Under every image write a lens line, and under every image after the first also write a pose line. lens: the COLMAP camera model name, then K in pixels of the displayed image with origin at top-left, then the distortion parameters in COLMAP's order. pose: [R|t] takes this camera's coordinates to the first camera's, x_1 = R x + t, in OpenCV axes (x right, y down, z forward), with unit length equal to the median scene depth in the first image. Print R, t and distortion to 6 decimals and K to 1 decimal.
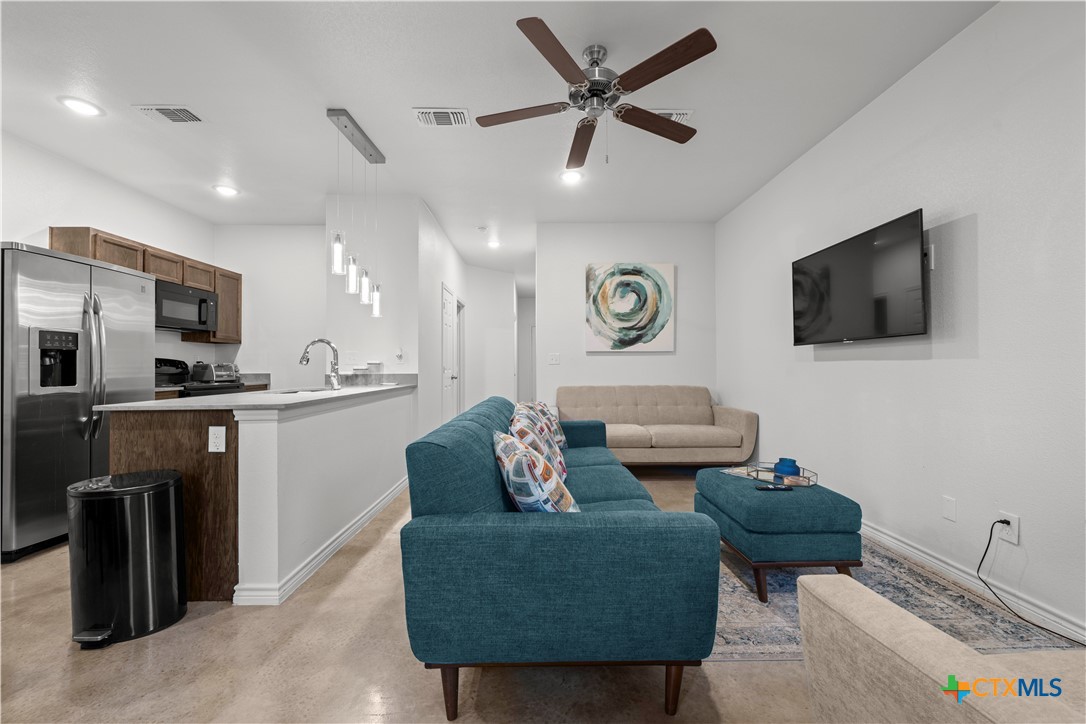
lens RADIAL K [[429.4, 0, 544.7], [0, 429.4, 357.5], [0, 0, 1]] dist [0.002038, -0.000195]
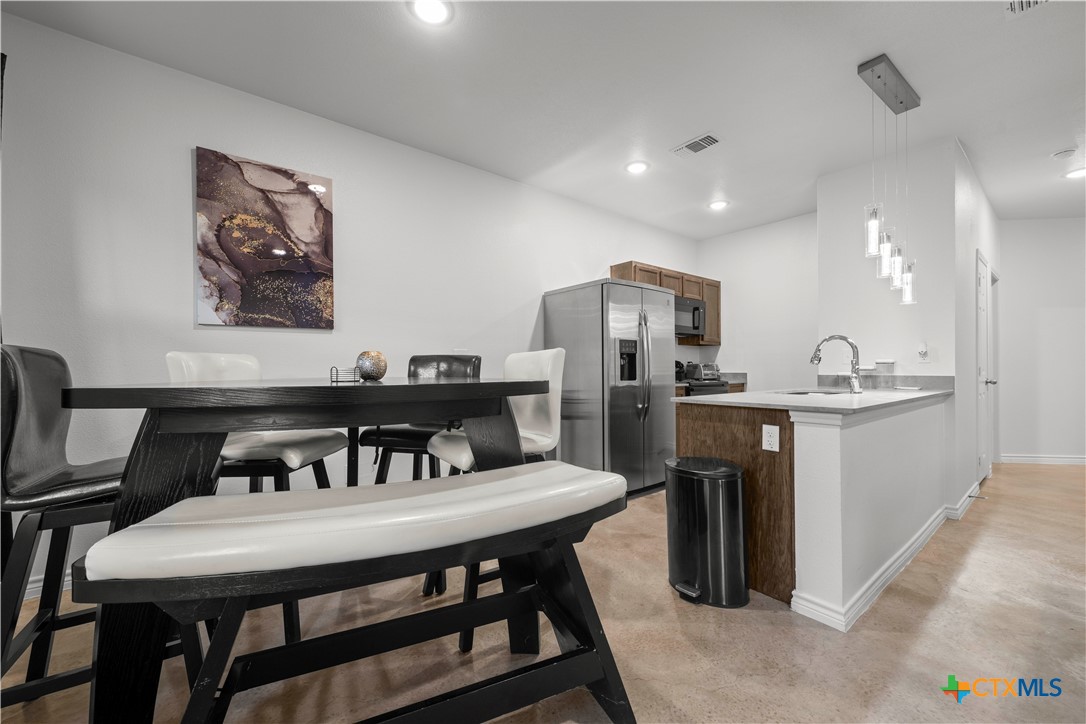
lens RADIAL K [[429.4, 0, 552.1], [0, 429.4, 362.8], [0, 0, 1]] dist [0.002038, -0.000195]
pose [[0.619028, -0.005345, -0.785351, -0.190305], [0.014971, 0.999875, 0.004996, 0.000543], [0.785227, -0.014850, 0.619030, -0.016121]]
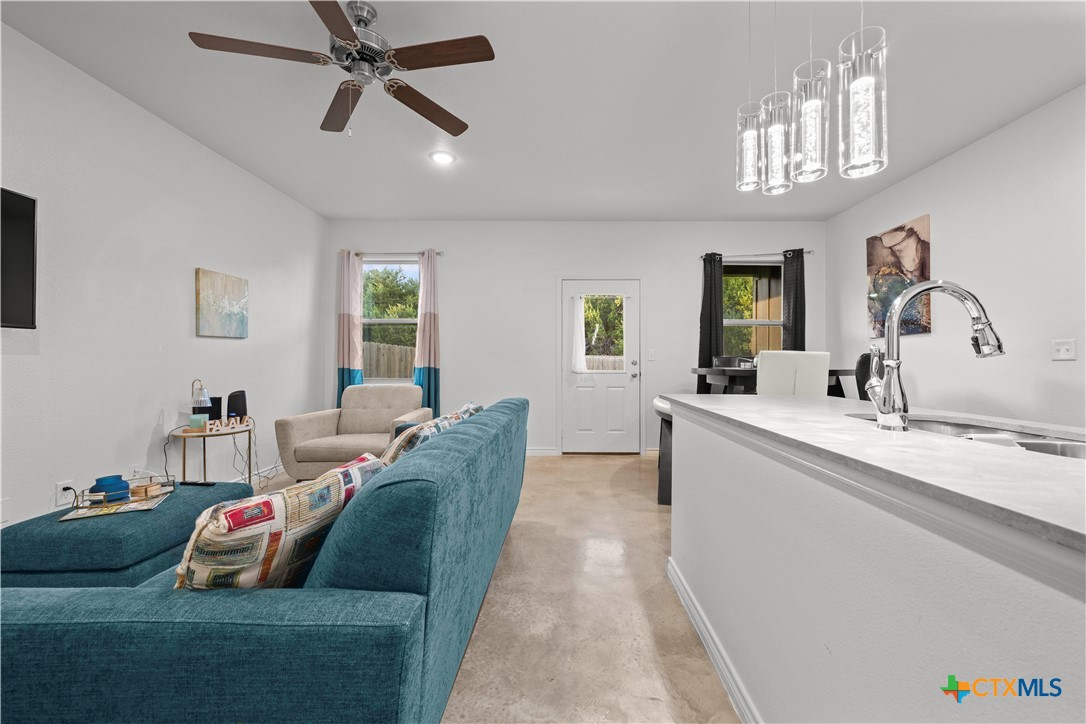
lens RADIAL K [[429.4, 0, 544.2], [0, 429.4, 354.7], [0, 0, 1]] dist [0.002038, -0.000195]
pose [[-0.998587, 0.001634, 0.053125, -0.232723], [-0.000253, 0.999370, -0.035494, 0.027138], [-0.053150, -0.035458, -0.997957, 1.418837]]
